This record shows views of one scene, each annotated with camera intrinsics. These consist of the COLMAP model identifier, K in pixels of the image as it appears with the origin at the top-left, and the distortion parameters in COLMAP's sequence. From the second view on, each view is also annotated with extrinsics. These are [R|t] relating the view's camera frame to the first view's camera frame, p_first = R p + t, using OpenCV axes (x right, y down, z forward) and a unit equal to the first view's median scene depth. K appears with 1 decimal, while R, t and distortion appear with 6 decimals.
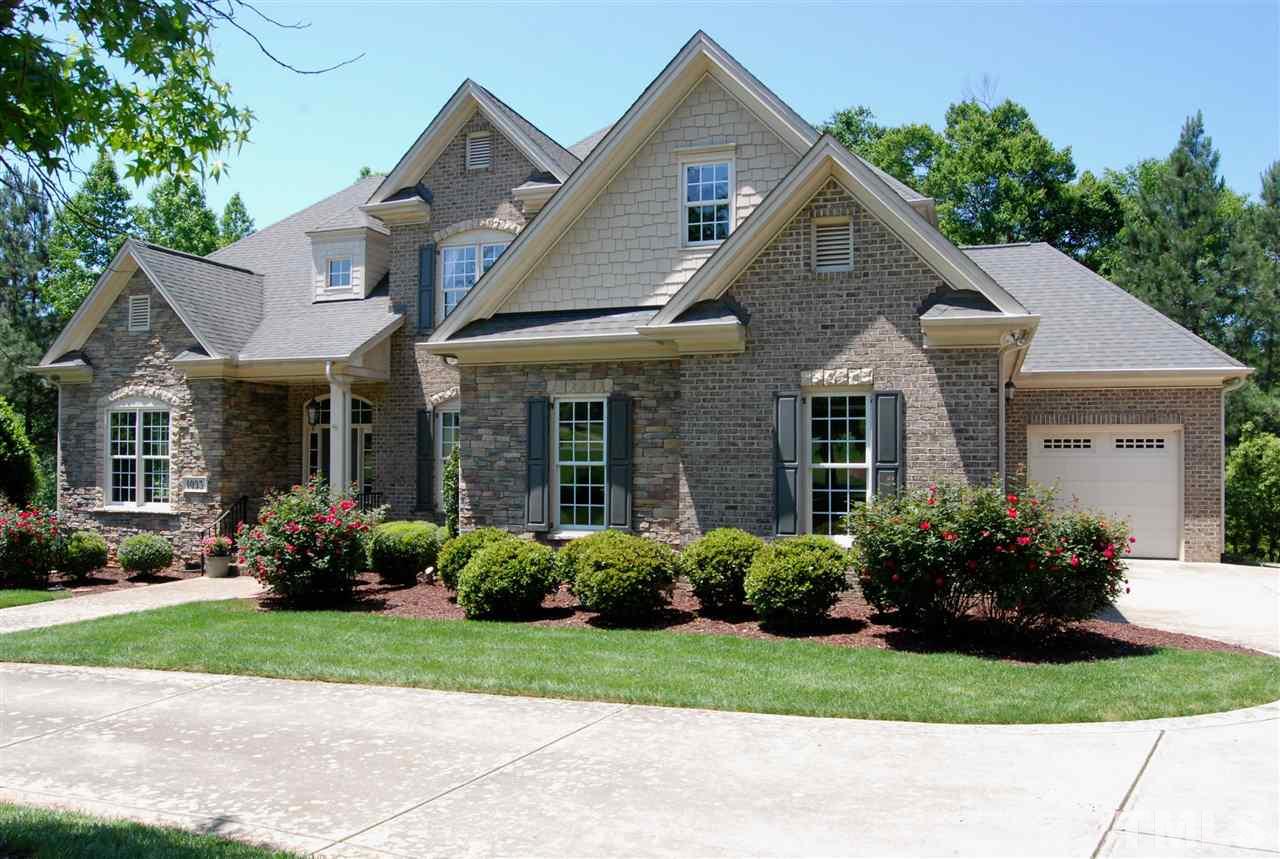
lens RADIAL K [[615.7, 0, 640.0], [0, 615.7, 429.5], [0, 0, 1]] dist [-0.041468, 0.013951]
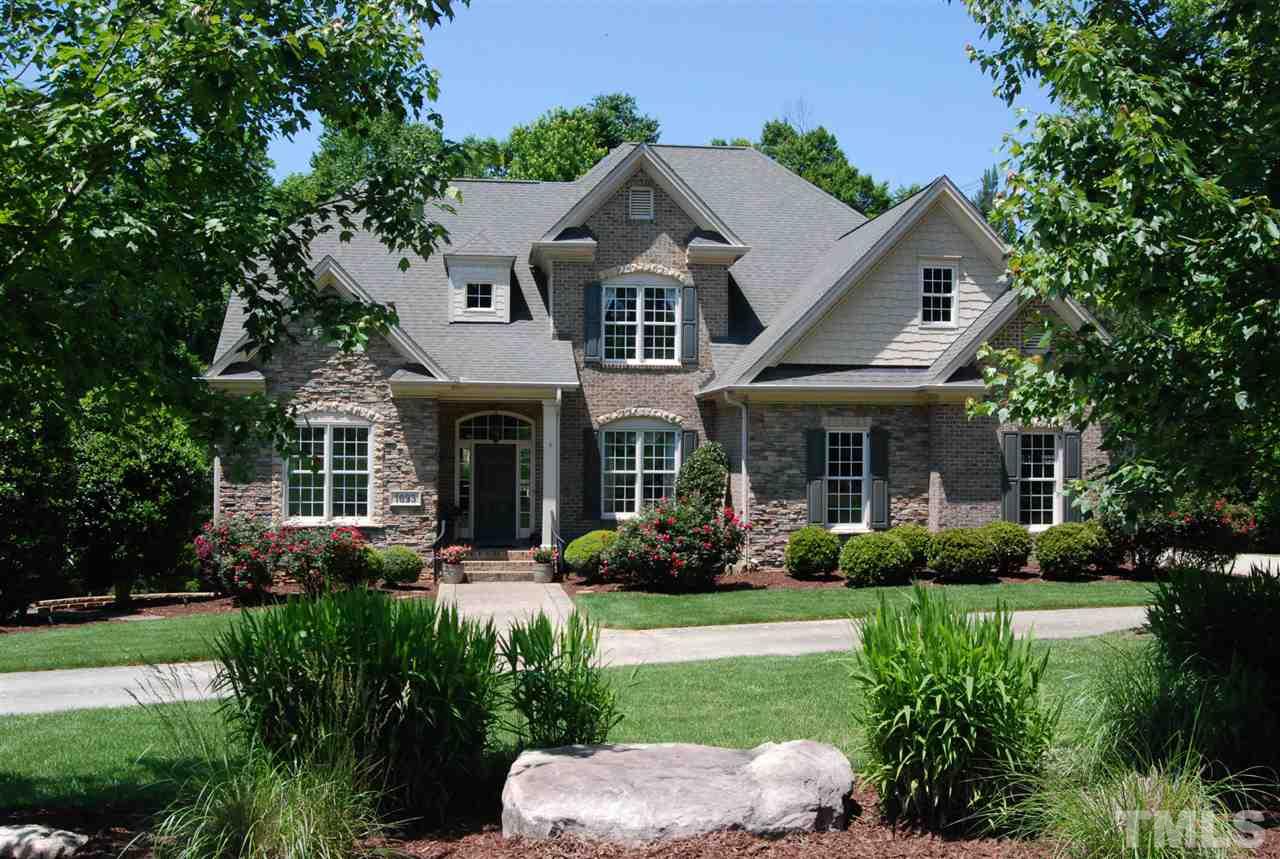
lens RADIAL K [[615.7, 0, 640.0], [0, 615.7, 429.5], [0, 0, 1]] dist [-0.041468, 0.013951]
pose [[0.967535, 0.012680, 0.252418, -0.602329], [-0.011981, 0.999919, -0.004306, -0.028071], [-0.252452, 0.001143, 0.967609, -0.128659]]
